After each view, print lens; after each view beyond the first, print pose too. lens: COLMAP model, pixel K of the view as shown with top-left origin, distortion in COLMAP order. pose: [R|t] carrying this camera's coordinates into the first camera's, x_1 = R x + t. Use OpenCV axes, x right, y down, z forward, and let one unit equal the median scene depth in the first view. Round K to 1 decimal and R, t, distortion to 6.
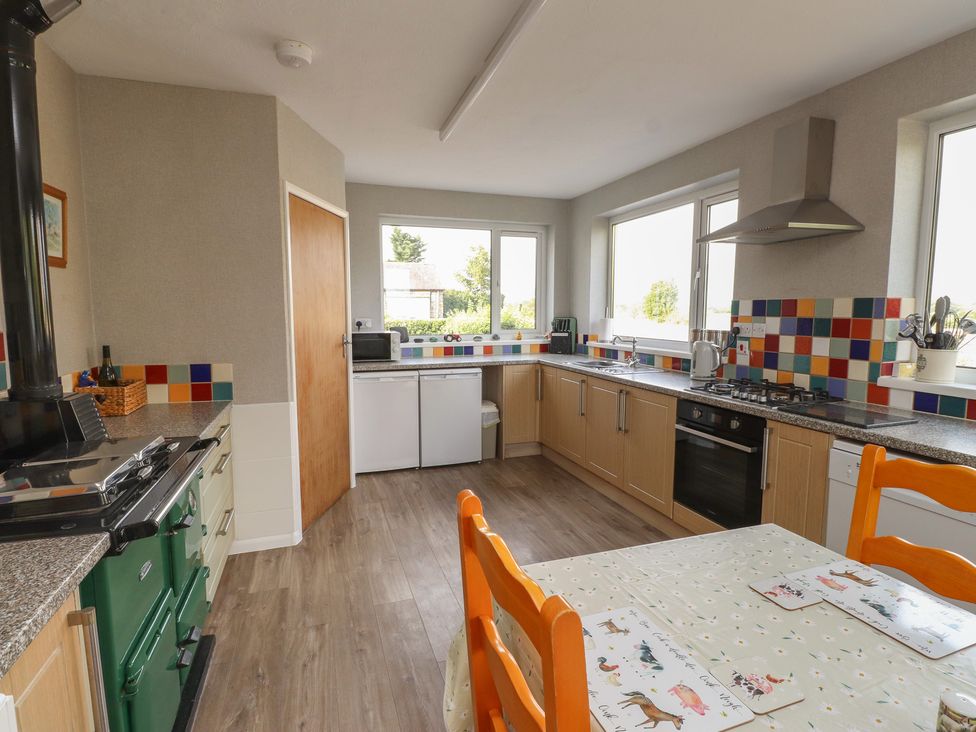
lens RADIAL K [[507.4, 0, 487.1], [0, 507.4, 360.5], [0, 0, 1]] dist [0.000087, -0.015046]
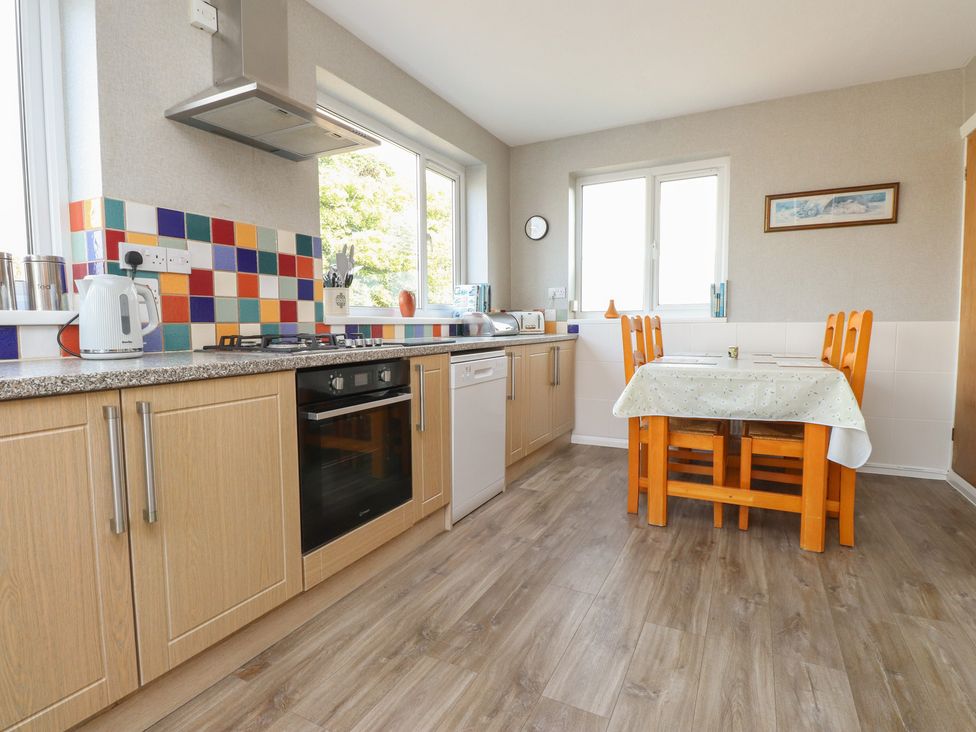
lens RADIAL K [[507.4, 0, 487.1], [0, 507.4, 360.5], [0, 0, 1]] dist [0.000087, -0.015046]
pose [[-0.684856, -0.049553, 0.726992, -0.179904], [0.080161, 0.986506, 0.142757, 0.000993], [-0.724256, 0.156045, -0.671642, 1.304184]]
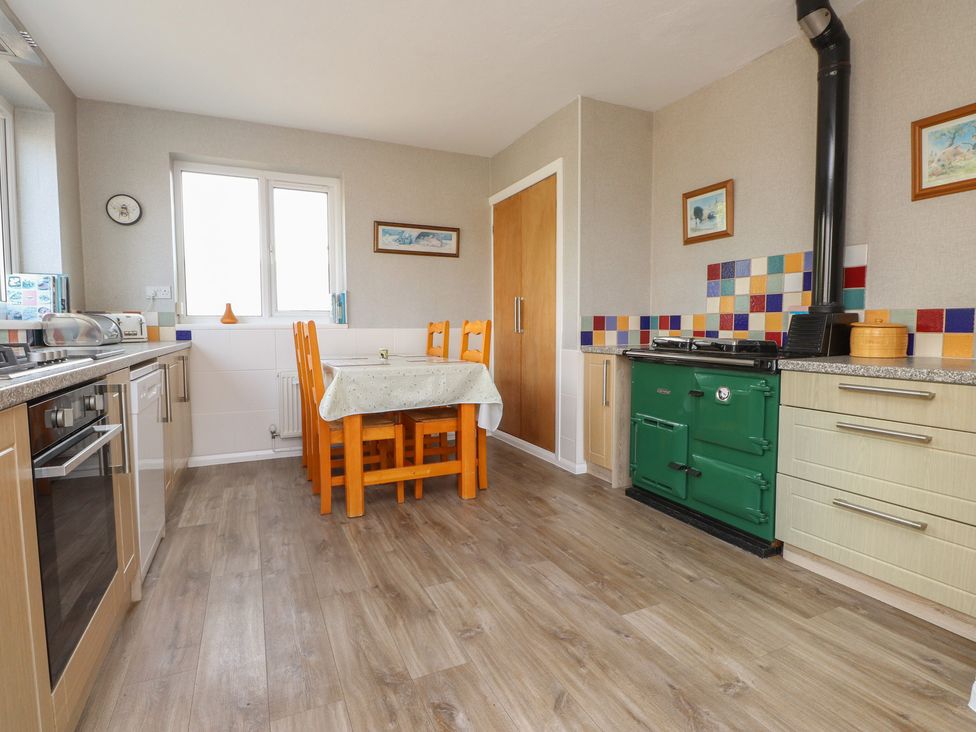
lens RADIAL K [[507.4, 0, 487.1], [0, 507.4, 360.5], [0, 0, 1]] dist [0.000087, -0.015046]
pose [[-0.994864, 0.007786, -0.100924, 0.105780], [-0.009020, 0.986251, 0.165007, -0.013039], [0.100821, 0.165070, -0.981115, 1.453657]]
